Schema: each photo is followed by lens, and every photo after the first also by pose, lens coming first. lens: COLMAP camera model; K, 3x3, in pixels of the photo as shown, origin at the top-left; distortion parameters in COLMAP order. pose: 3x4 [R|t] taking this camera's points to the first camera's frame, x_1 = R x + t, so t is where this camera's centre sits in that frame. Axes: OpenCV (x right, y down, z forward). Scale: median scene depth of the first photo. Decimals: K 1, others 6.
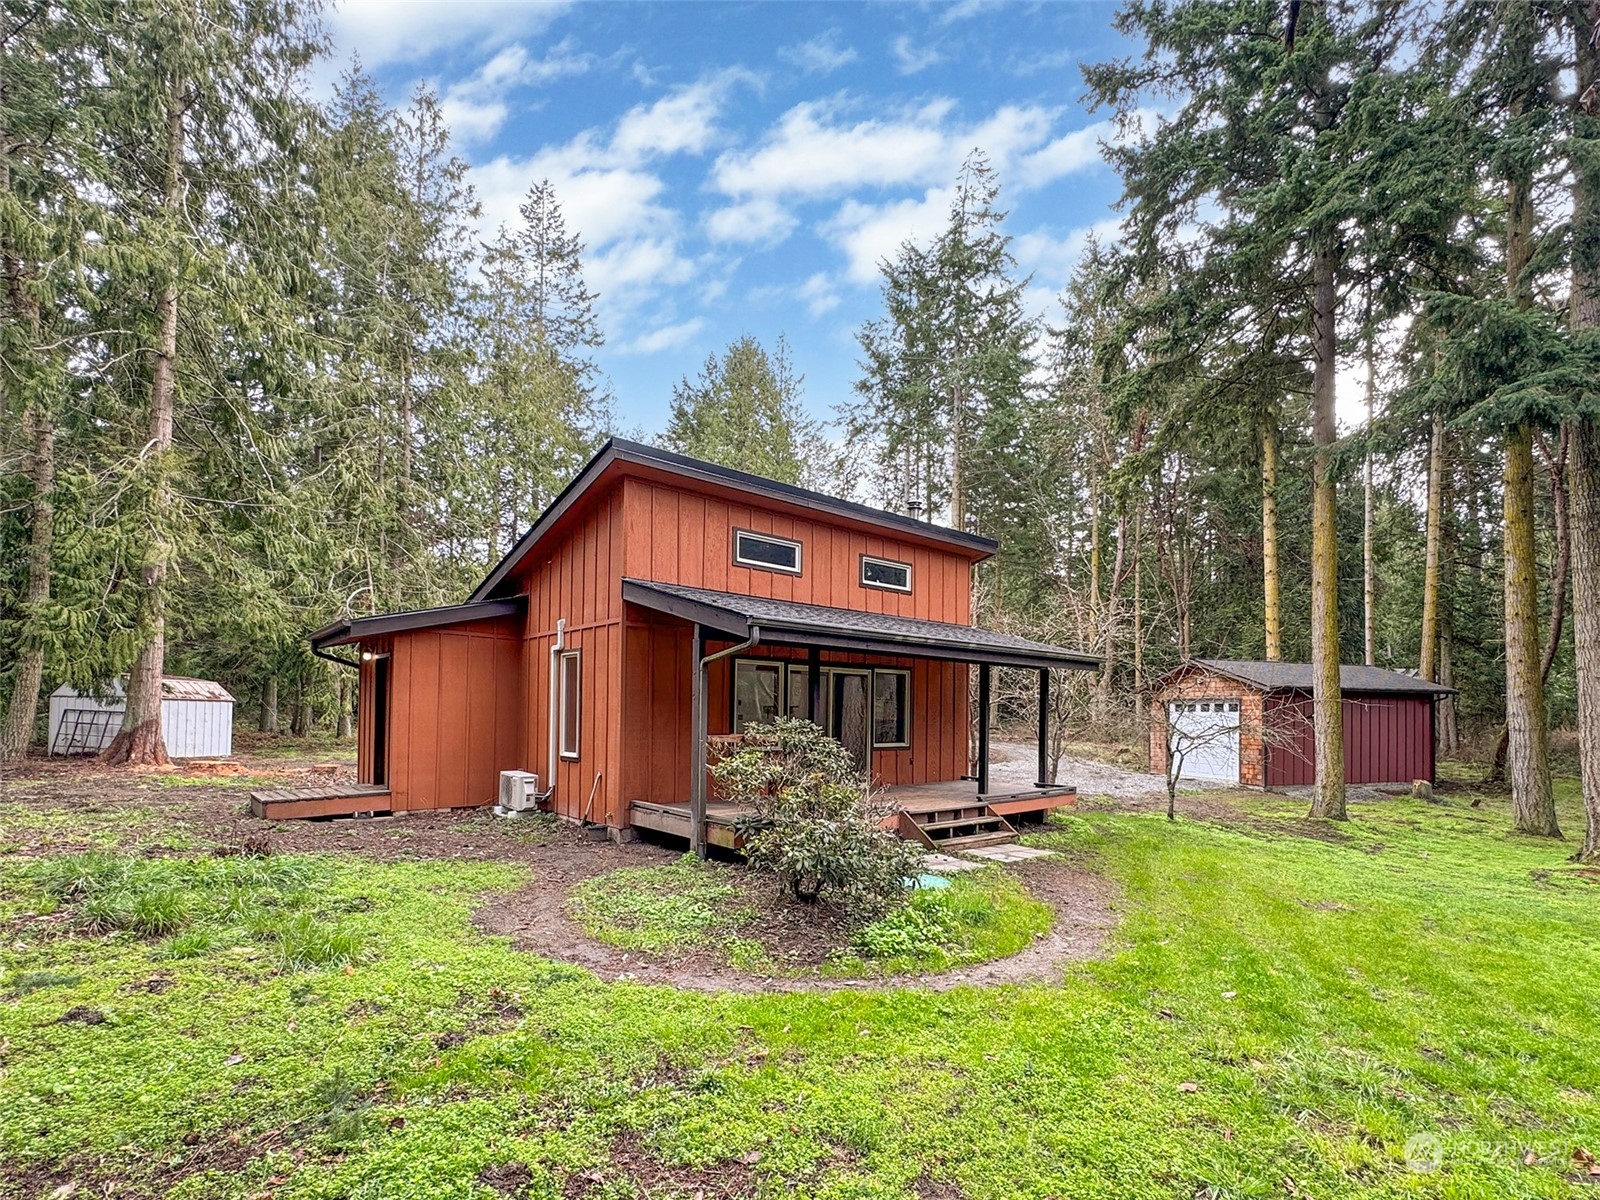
lens RADIAL K [[652.4, 0, 798.9], [0, 652.4, 670.1], [0, 0, 1]] dist [-0.001308, -0.000344]
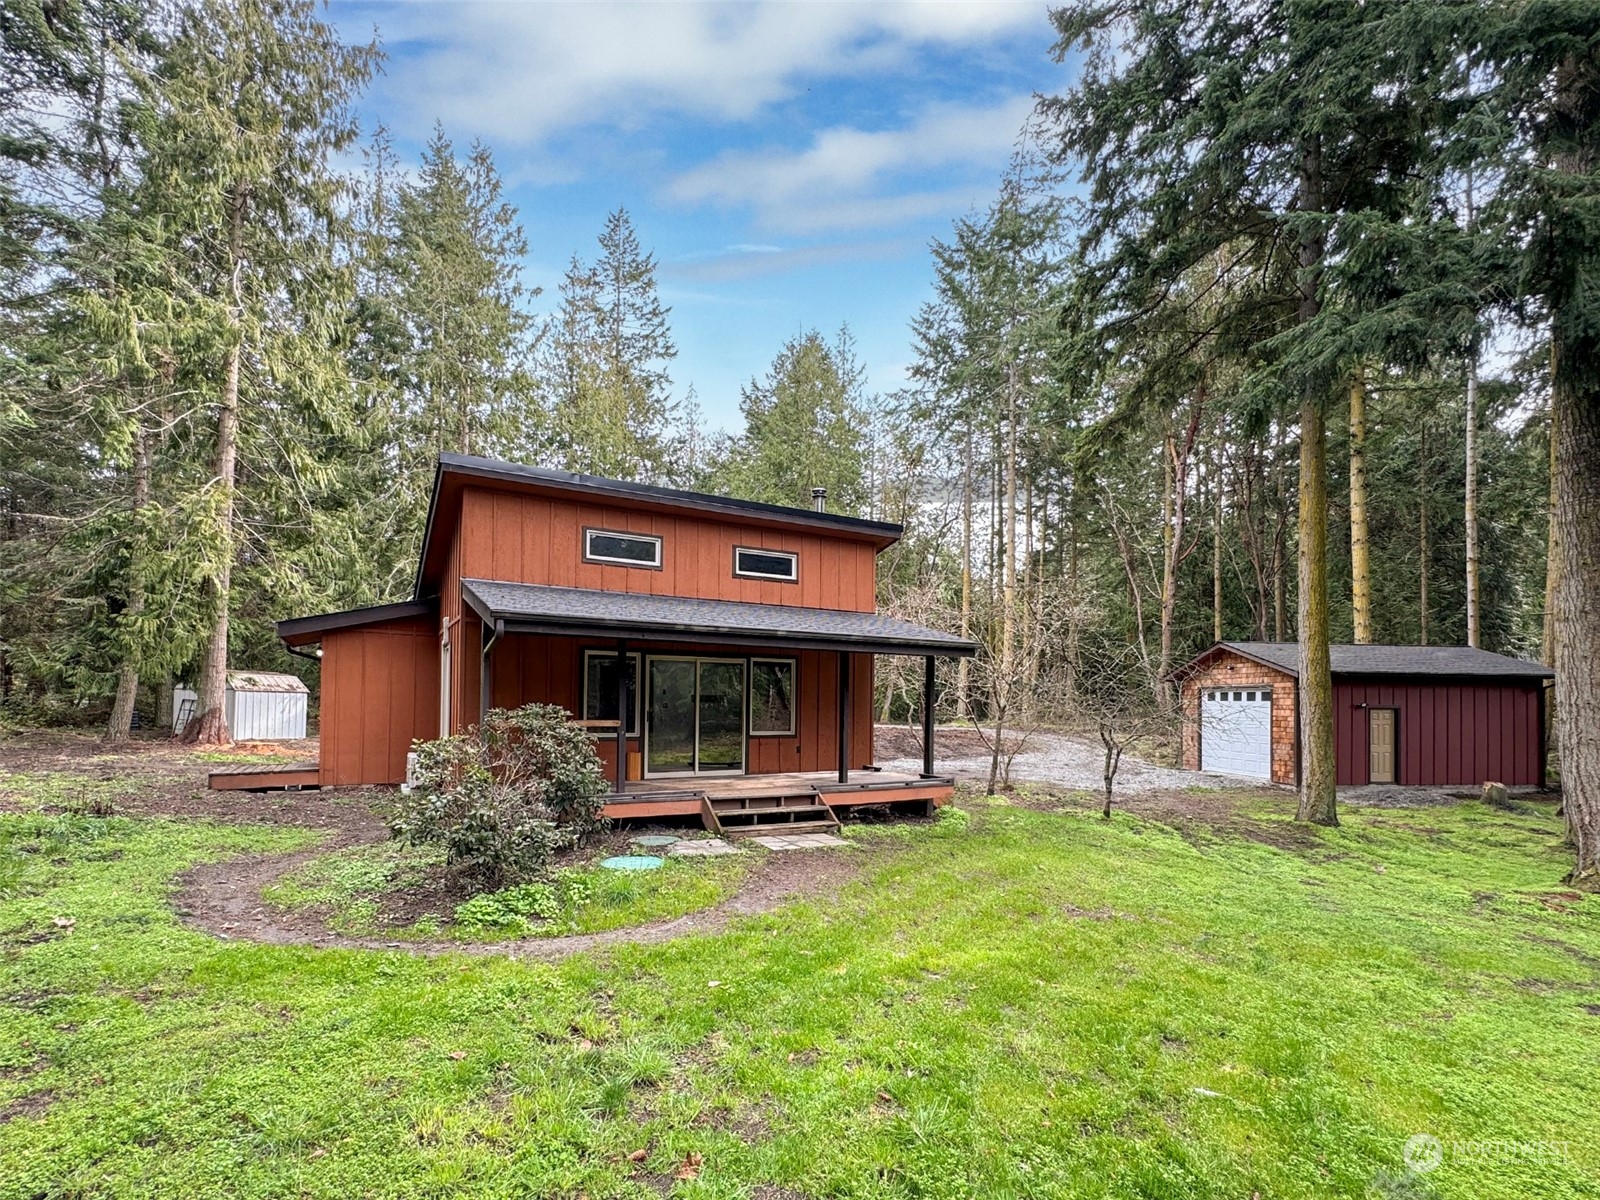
lens RADIAL K [[644.8, 0, 773.1], [0, 644.8, 659.4], [0, 0, 1]] dist [-0.002262, 0.000204]
pose [[0.981586, -0.012777, -0.190591, 0.225357], [0.012271, 0.999917, -0.003832, 0.003256], [0.190624, 0.001423, 0.981662, 0.014955]]
